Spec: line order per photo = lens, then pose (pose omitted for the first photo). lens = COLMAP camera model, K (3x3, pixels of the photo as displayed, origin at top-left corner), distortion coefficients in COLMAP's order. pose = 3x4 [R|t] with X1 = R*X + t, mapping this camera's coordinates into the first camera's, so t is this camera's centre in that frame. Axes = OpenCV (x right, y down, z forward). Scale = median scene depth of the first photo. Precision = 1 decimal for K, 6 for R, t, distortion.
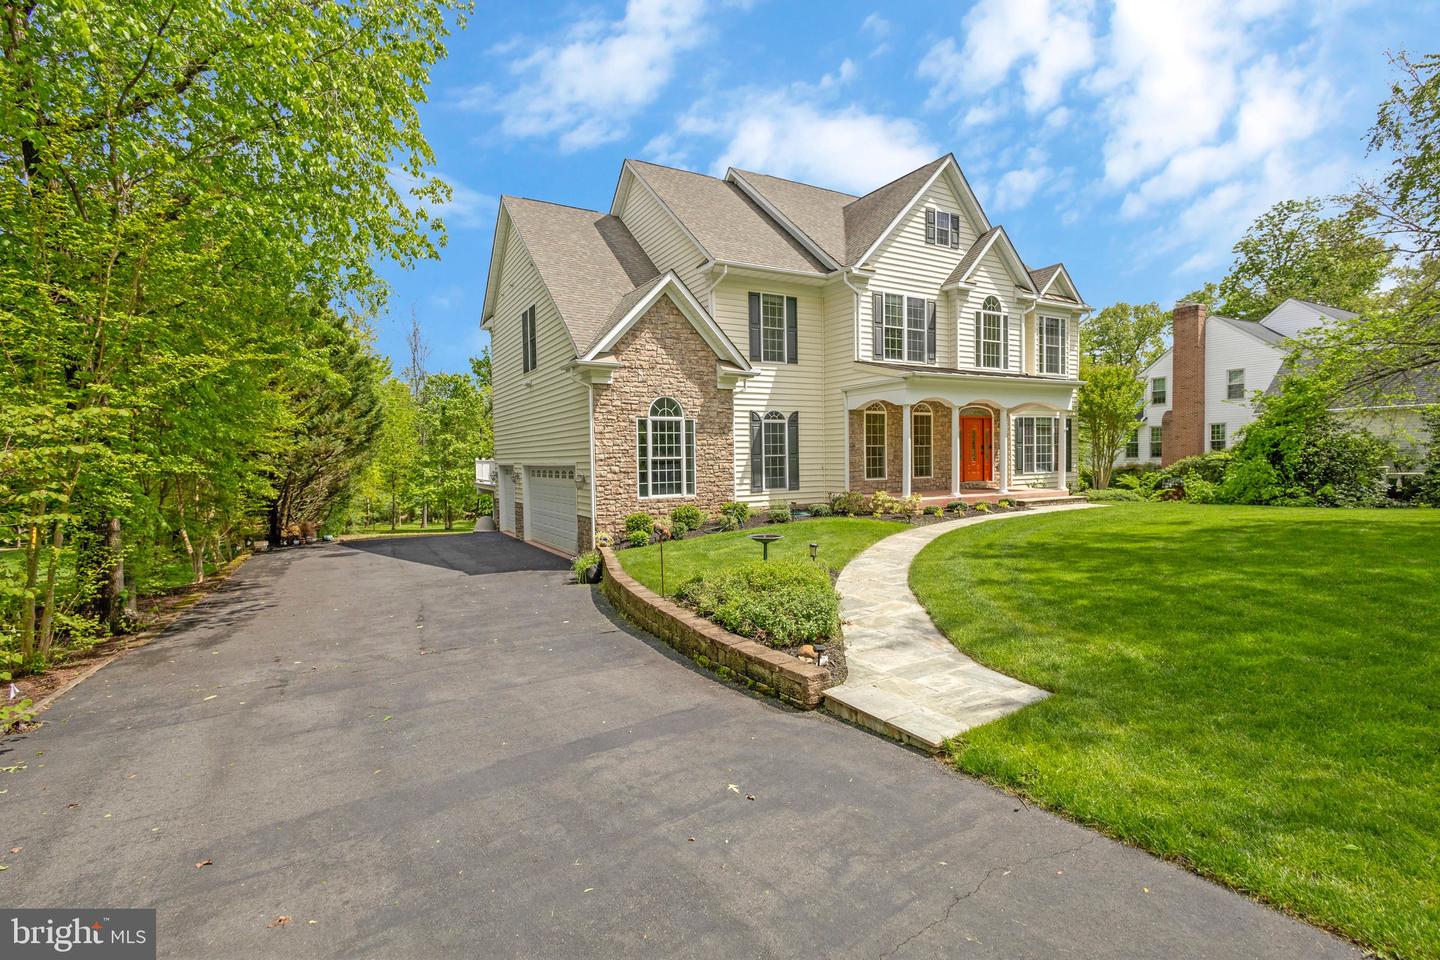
lens RADIAL K [[666.4, 0, 715.5], [0, 666.4, 481.1], [0, 0, 1]] dist [0.011766, -0.001497]
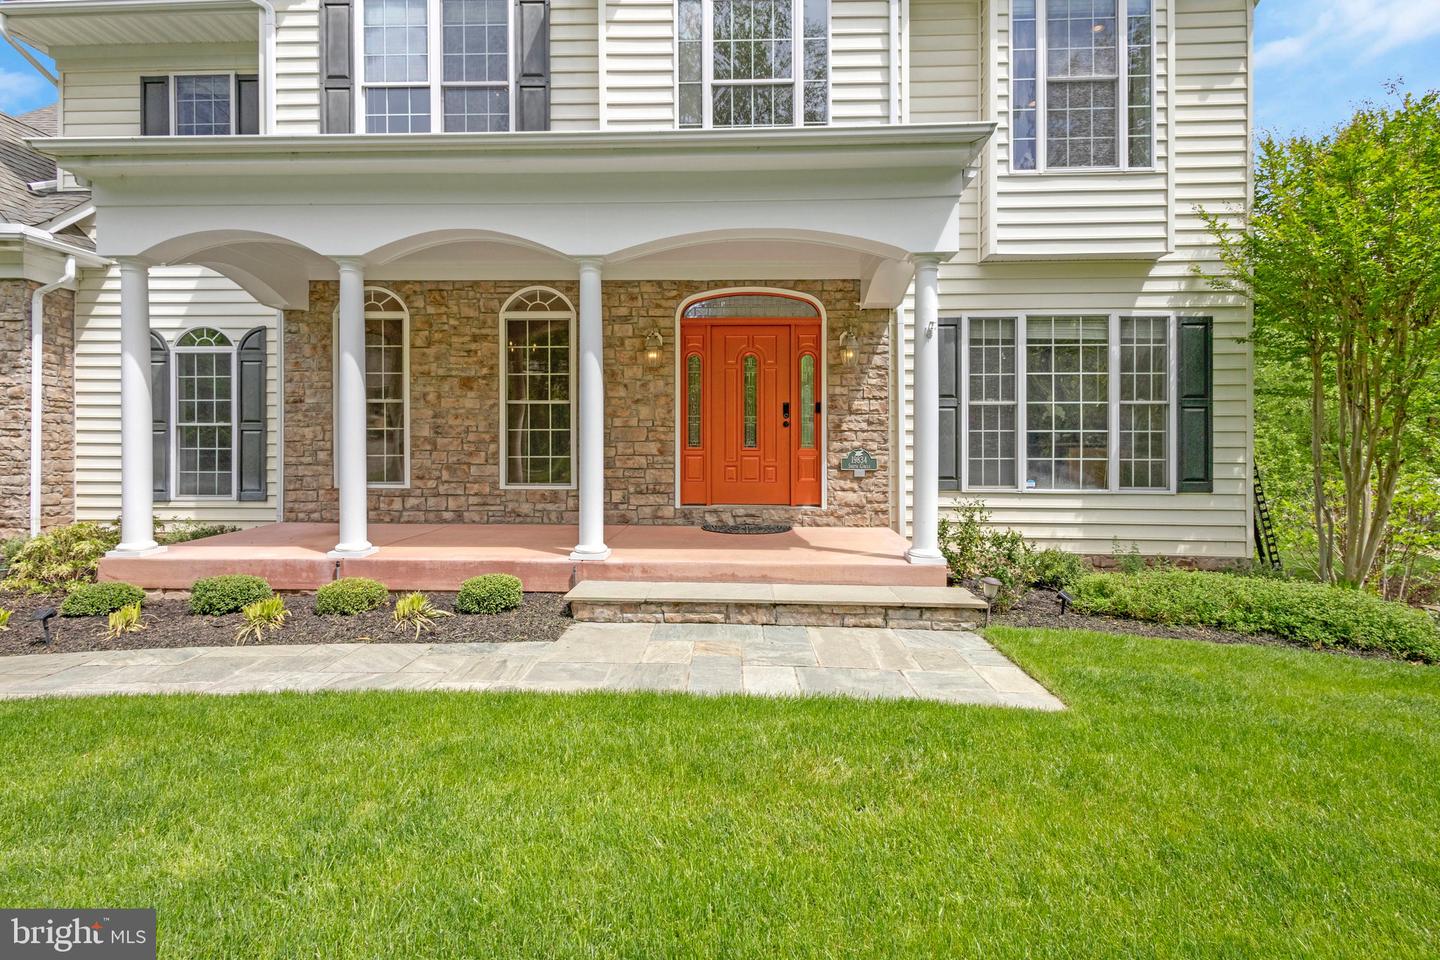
lens RADIAL K [[666.4, 0, 717.6], [0, 666.4, 453.4], [0, 0, 1]] dist [0.011766, -0.001497]
pose [[0.853198, 0.019518, -0.521221, 0.626783], [-0.036357, 0.999094, -0.022102, -0.020885], [0.520318, 0.037808, 0.853135, 0.785390]]
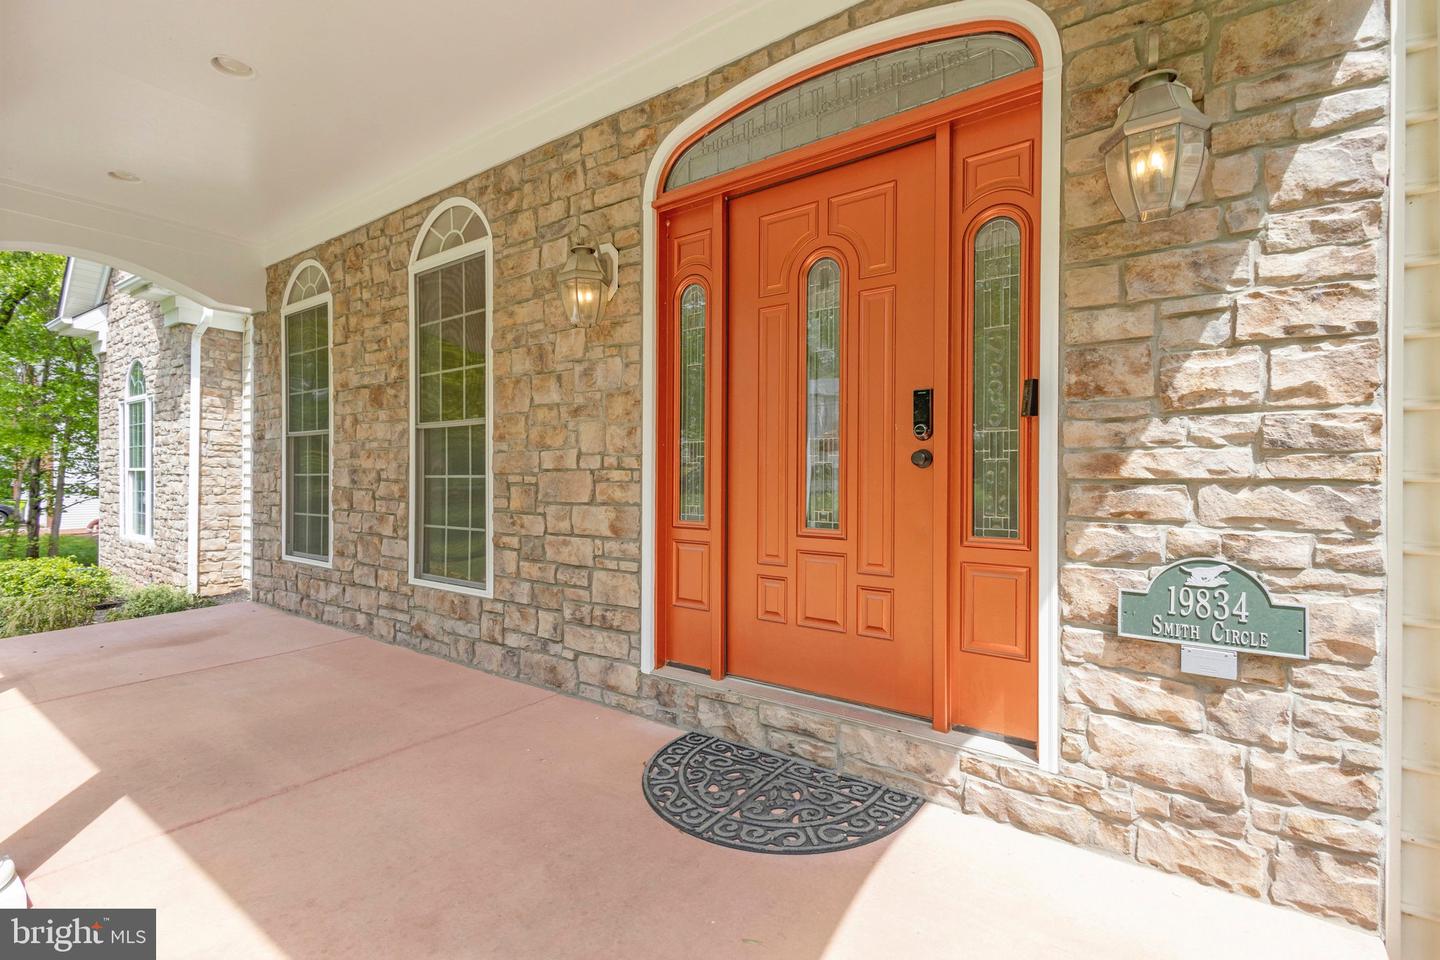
lens RADIAL K [[666.4, 0, 719.7], [0, 666.4, 481.8], [0, 0, 1]] dist [0.011766, -0.001497]
pose [[0.398967, 0.025967, -0.916598, 0.553420], [-0.043075, 0.999026, 0.009553, -0.043428], [0.915953, 0.035672, 0.399697, 1.056971]]
